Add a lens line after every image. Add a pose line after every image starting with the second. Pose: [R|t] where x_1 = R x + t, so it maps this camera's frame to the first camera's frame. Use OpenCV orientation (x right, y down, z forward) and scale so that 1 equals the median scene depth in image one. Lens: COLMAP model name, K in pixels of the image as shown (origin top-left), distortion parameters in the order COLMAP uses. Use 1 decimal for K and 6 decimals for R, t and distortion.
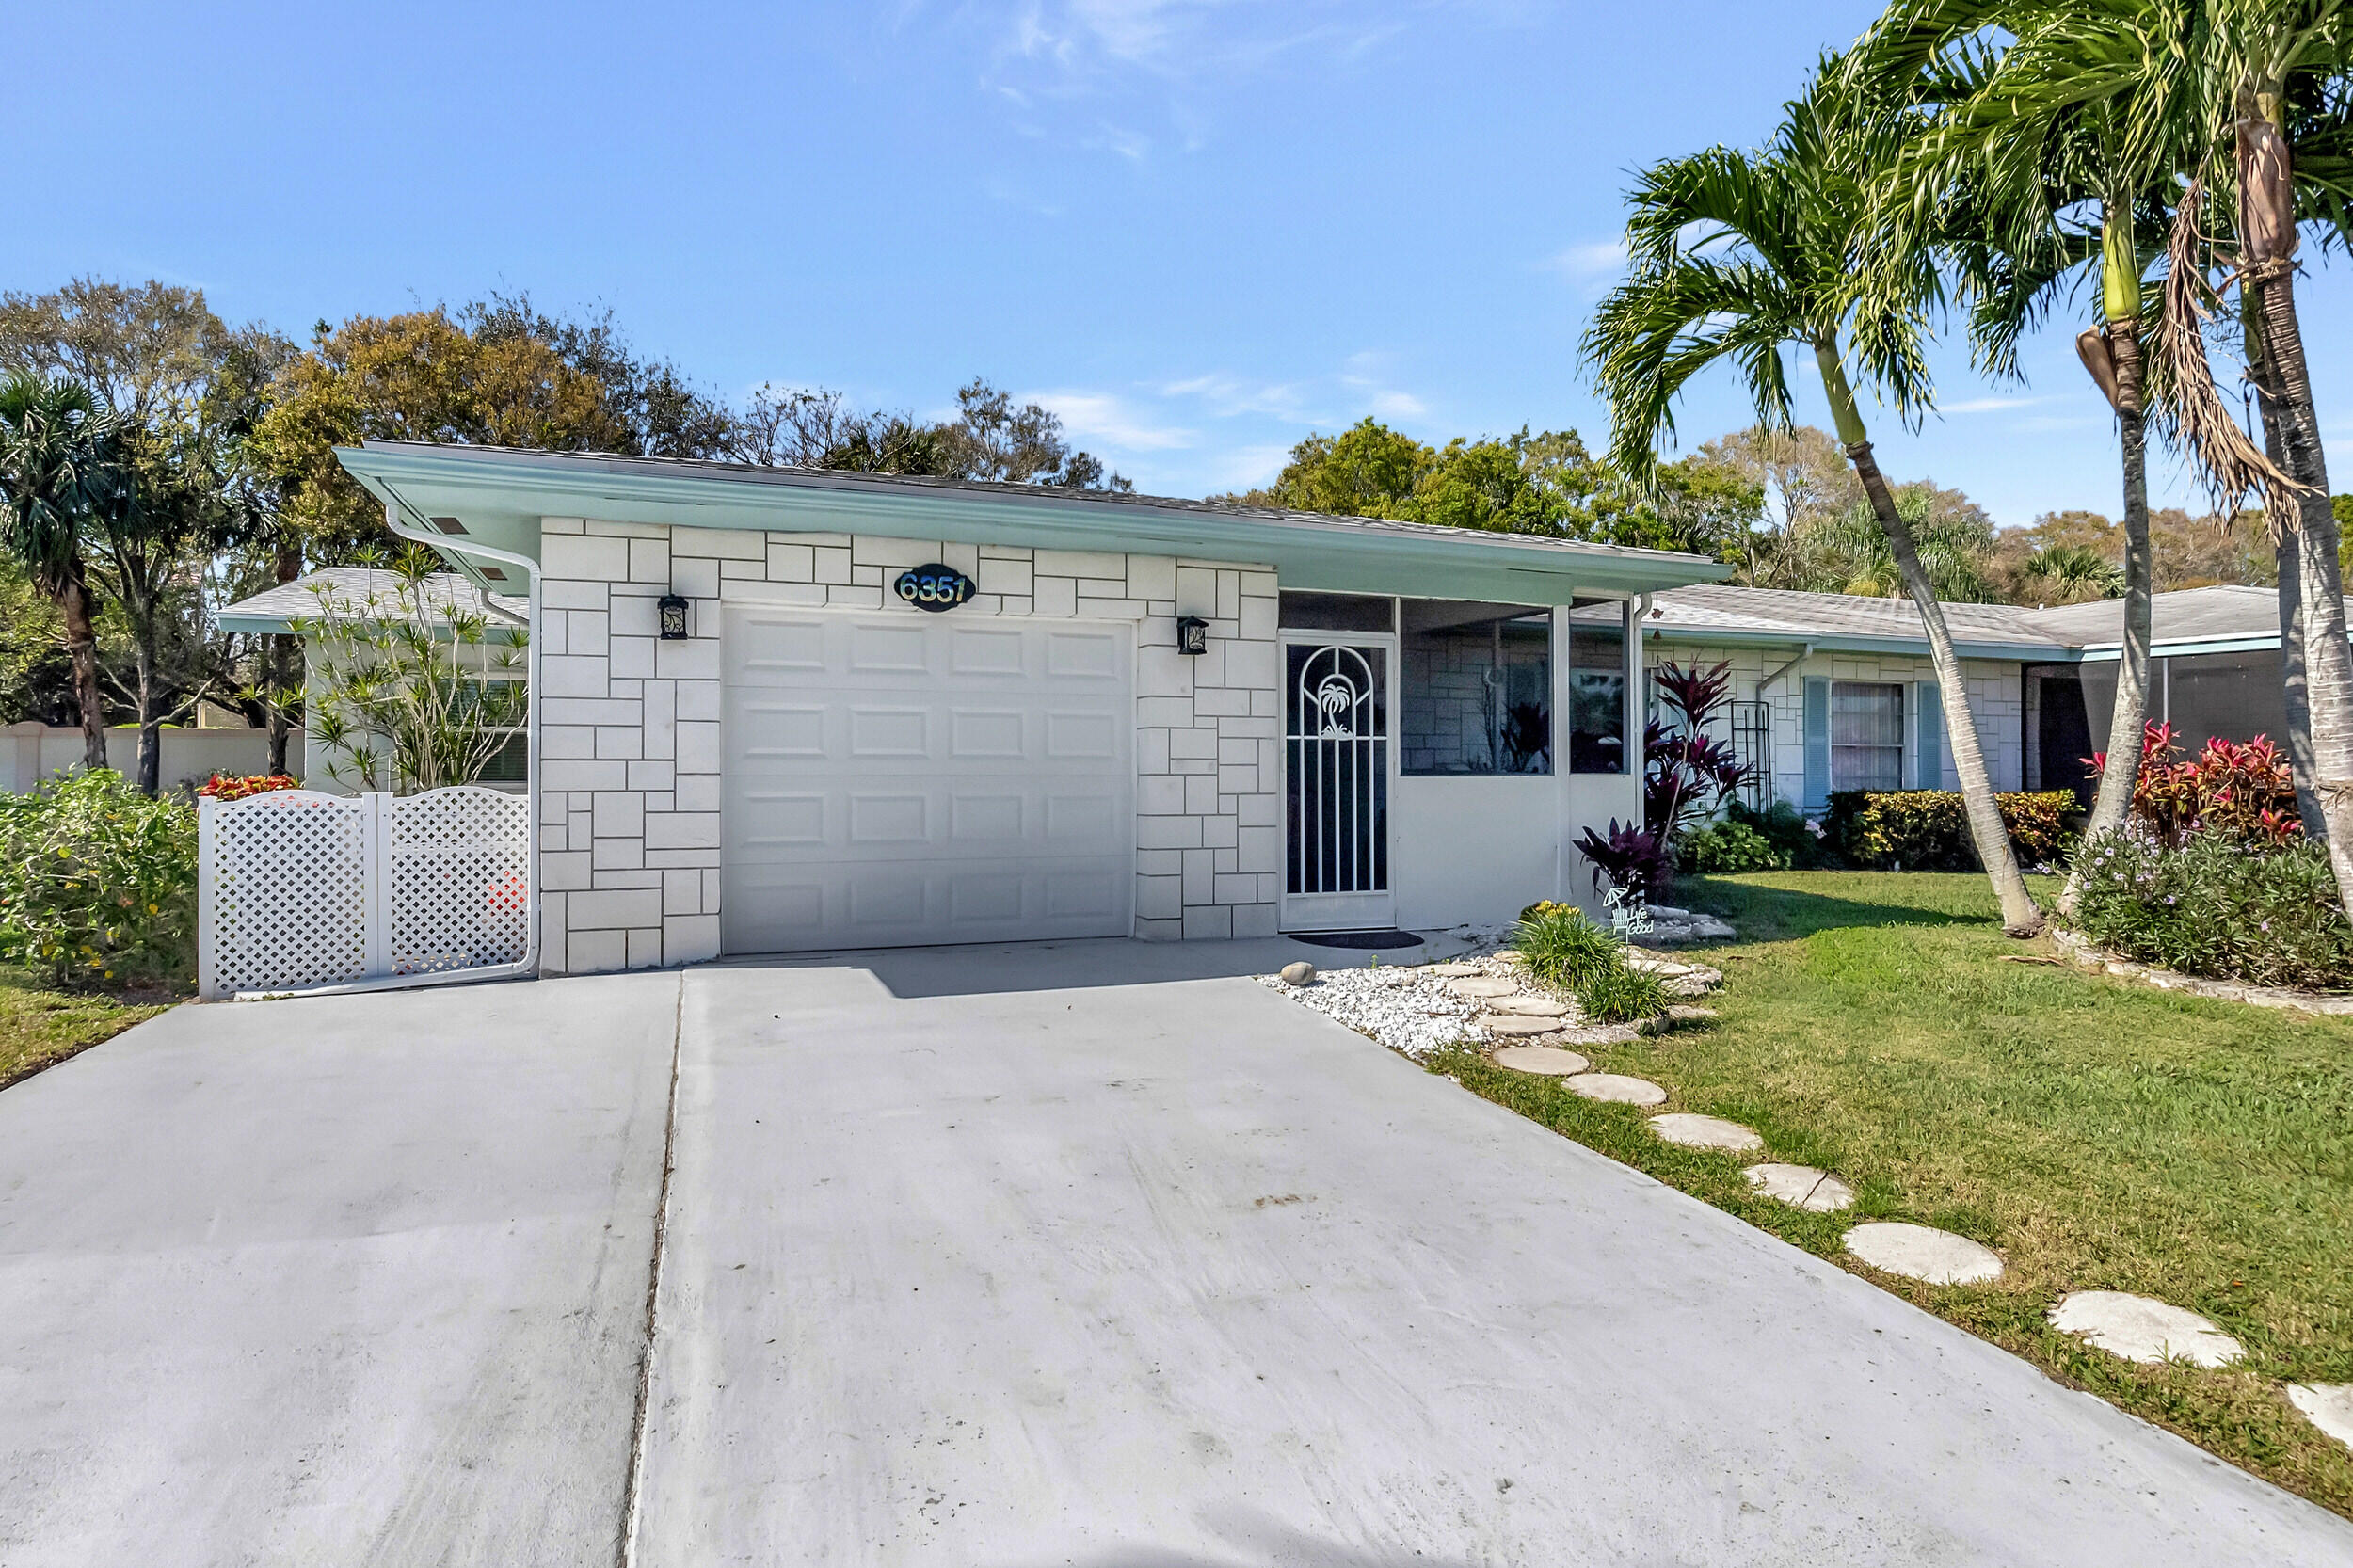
lens RADIAL K [[1216.9, 0, 1176.5], [0, 1216.9, 784.0], [0, 0, 1]] dist [-0.000220, 0.000834]
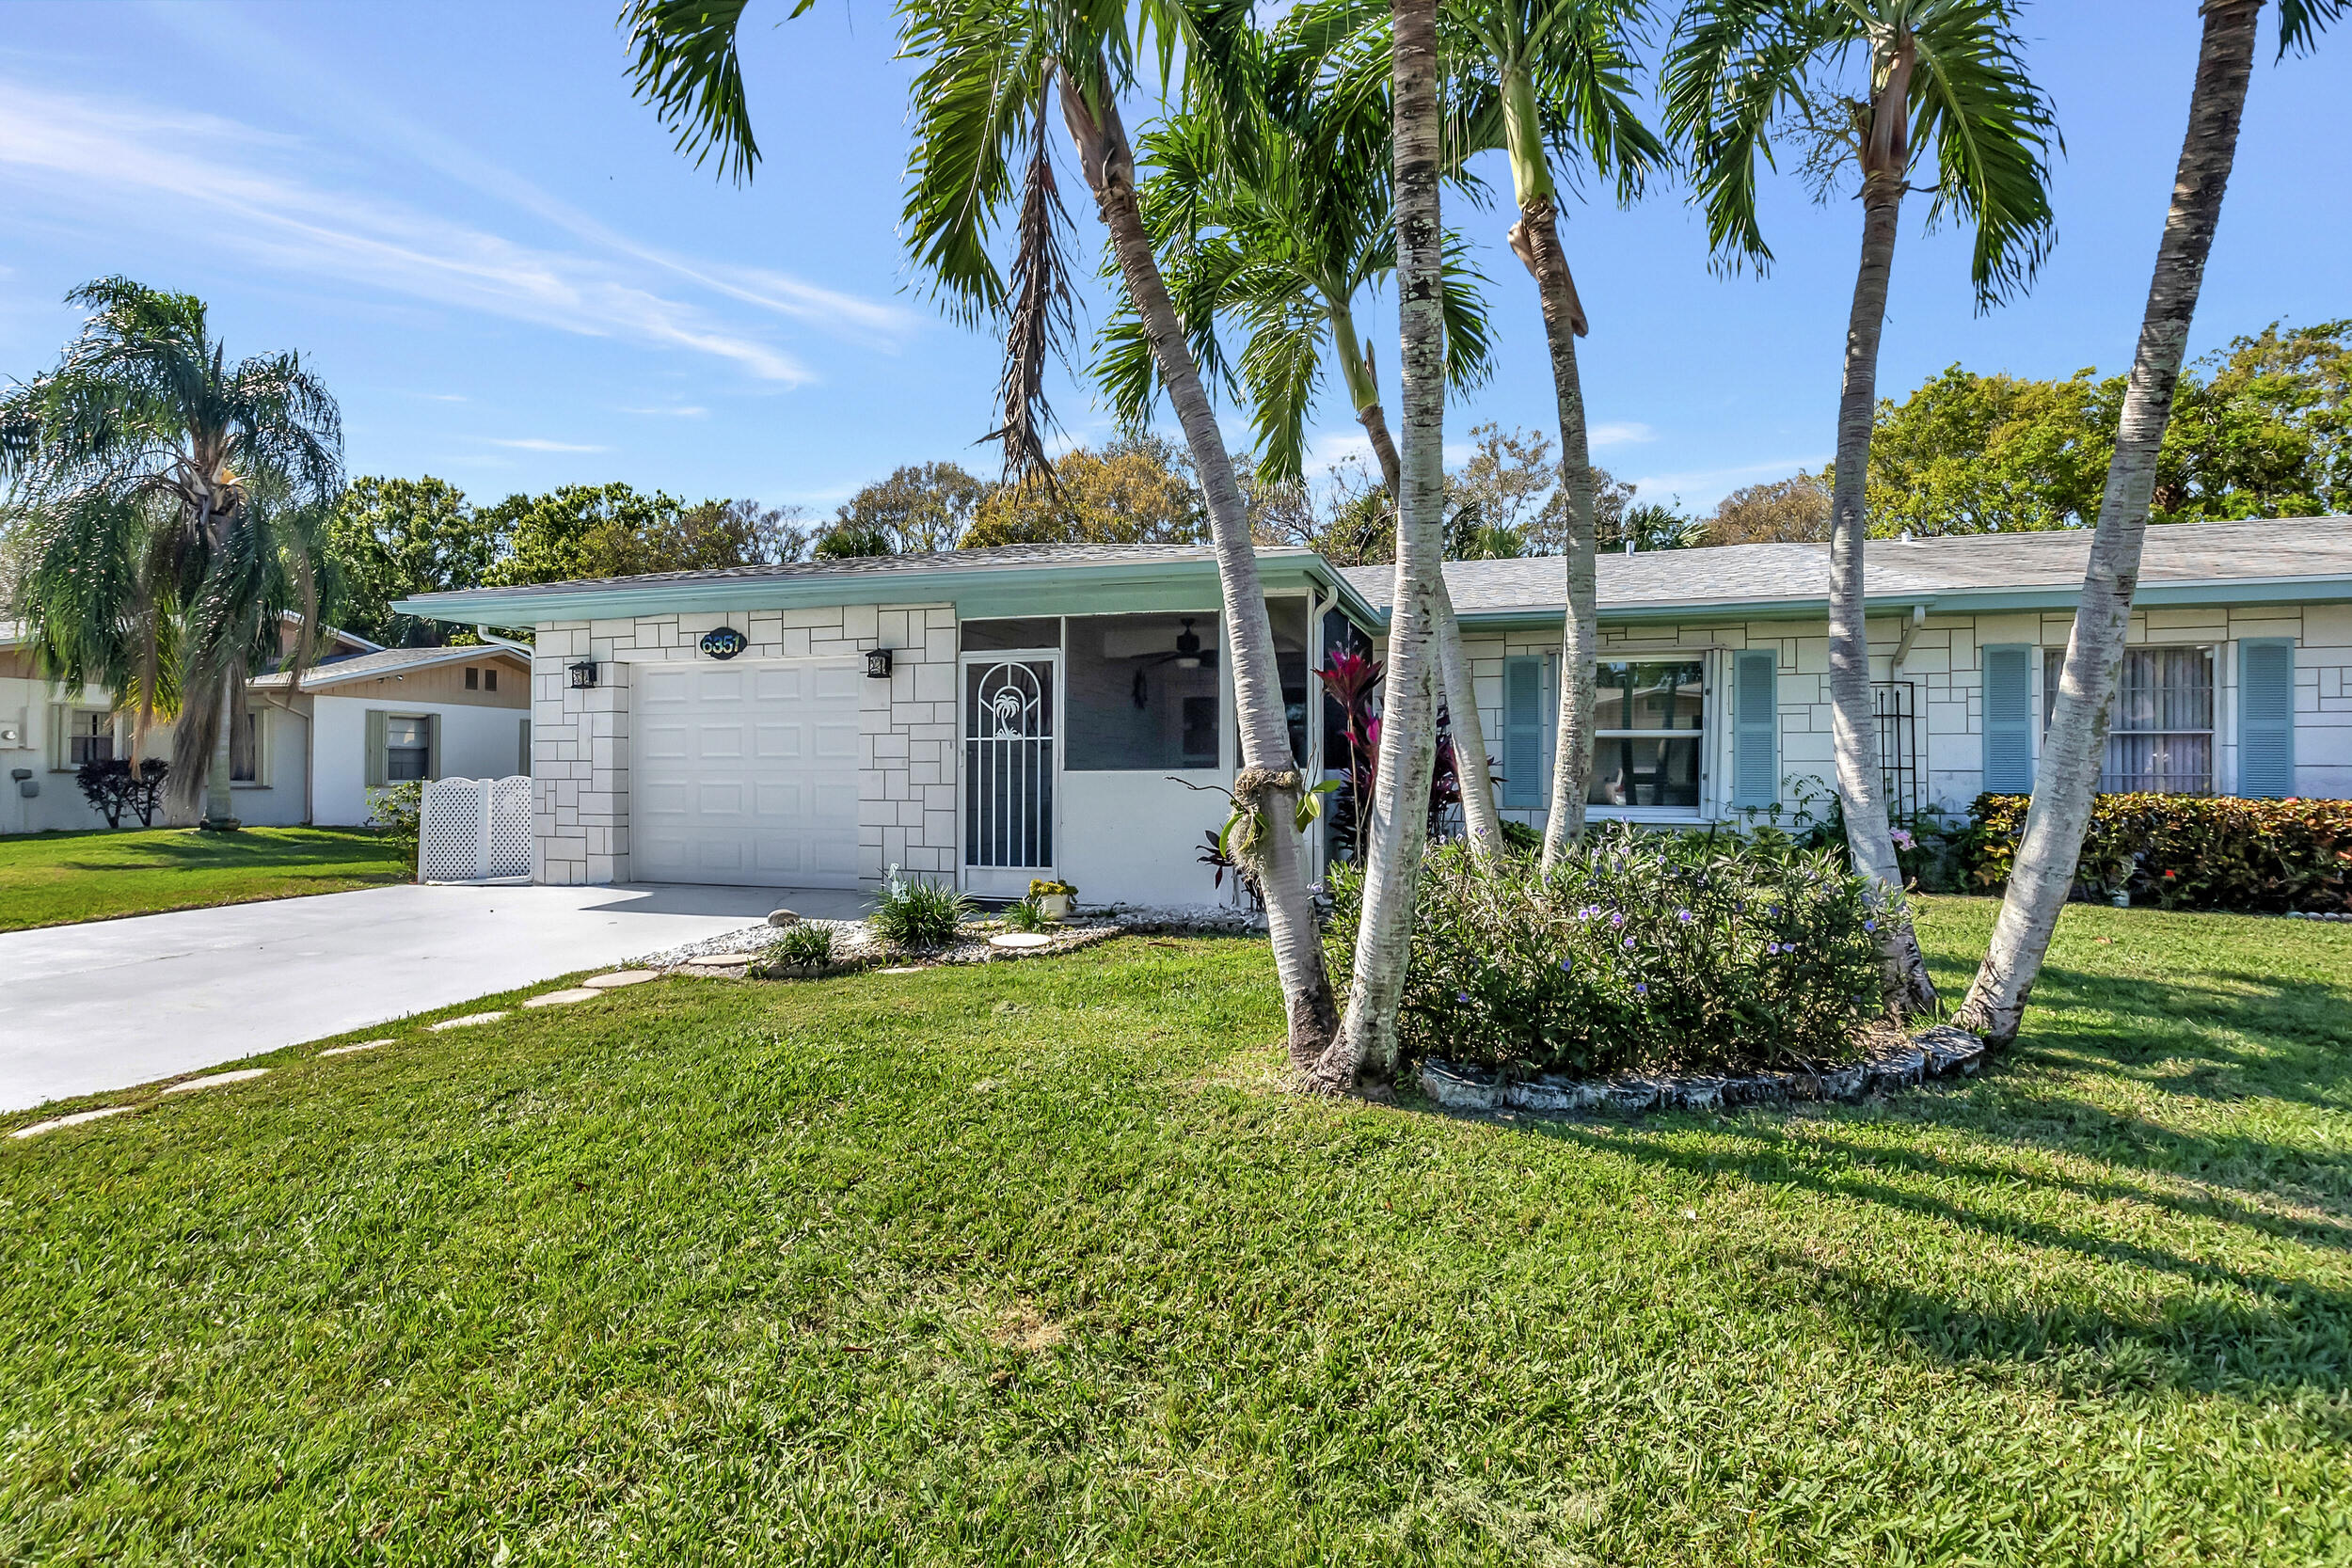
lens RADIAL K [[1122.4, 0, 1310.2], [0, 1122.4, 782.4], [0, 0, 1]] dist [-0.002805, -0.000247]
pose [[0.805812, 0.004075, -0.592157, 1.079375], [-0.004911, 0.999988, 0.000199, 0.003925], [0.592151, 0.002747, 0.805822, 0.292031]]
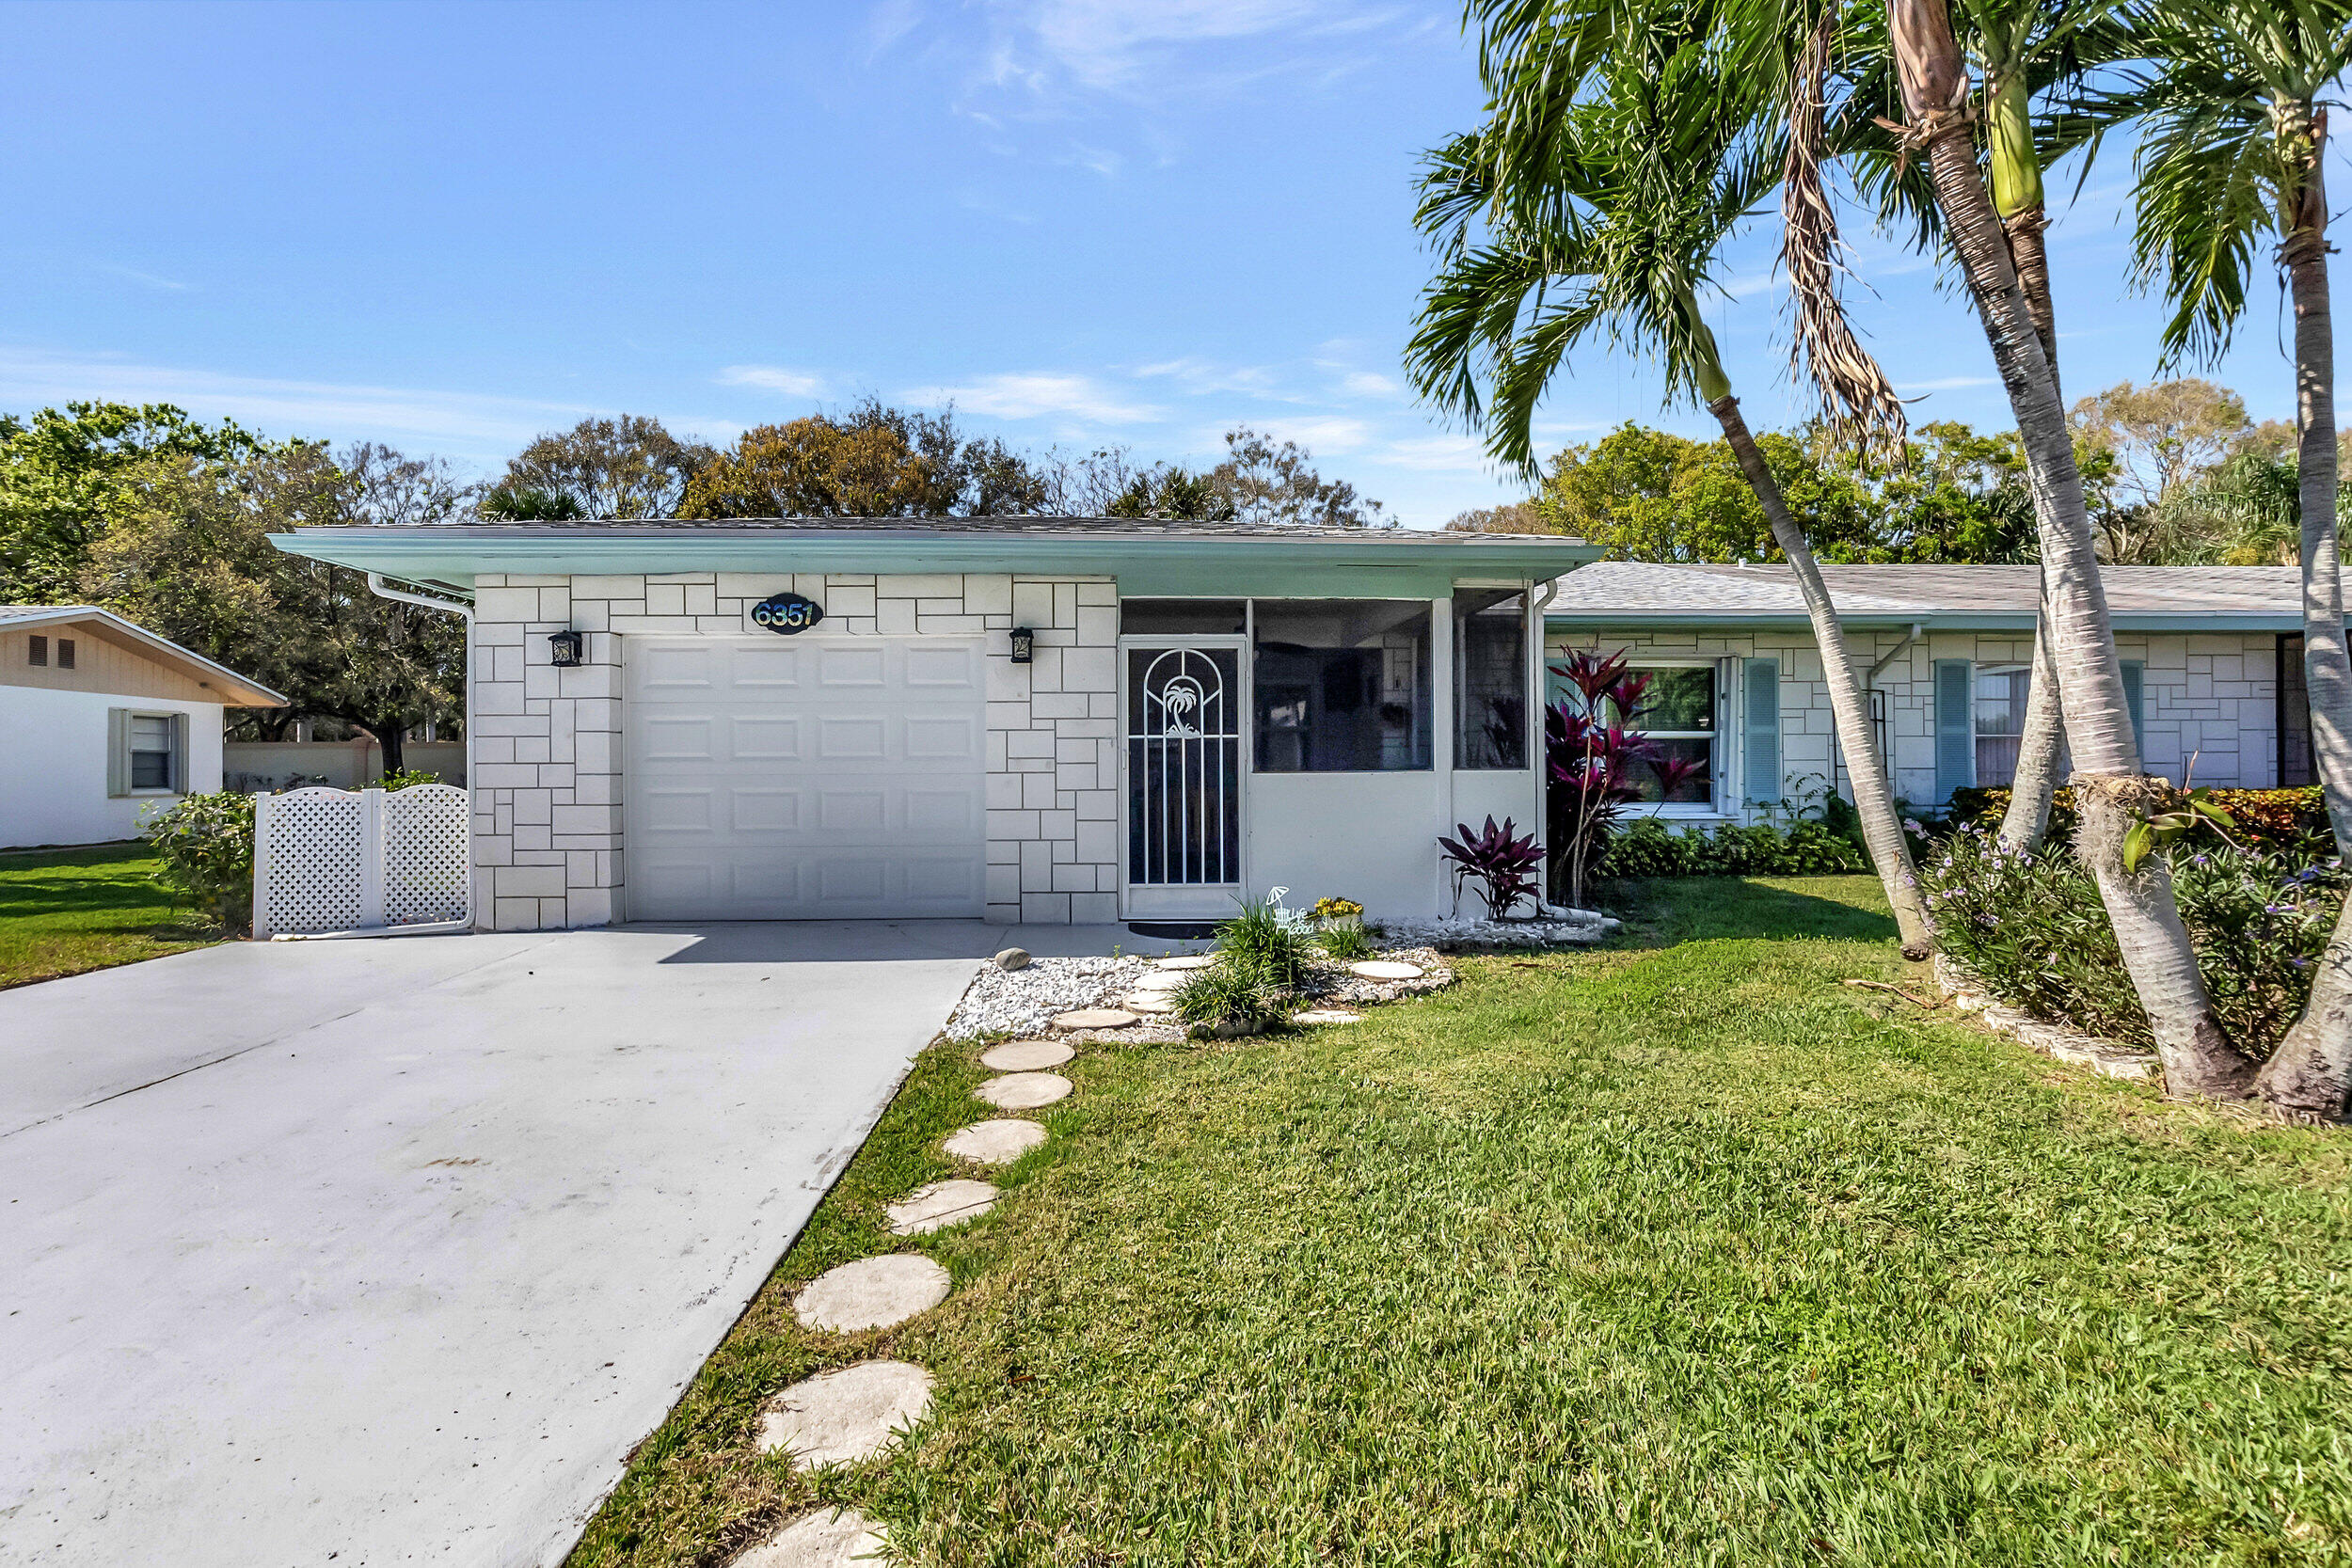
lens RADIAL K [[1077.4, 0, 1176.0], [0, 1077.4, 784.0], [0, 0, 1]] dist [-0.000505, -0.000439]
pose [[0.949832, -0.001752, -0.312756, 0.434950], [0.002823, 0.999992, 0.002971, 0.000138], [0.312749, -0.003705, 0.949829, 0.121669]]
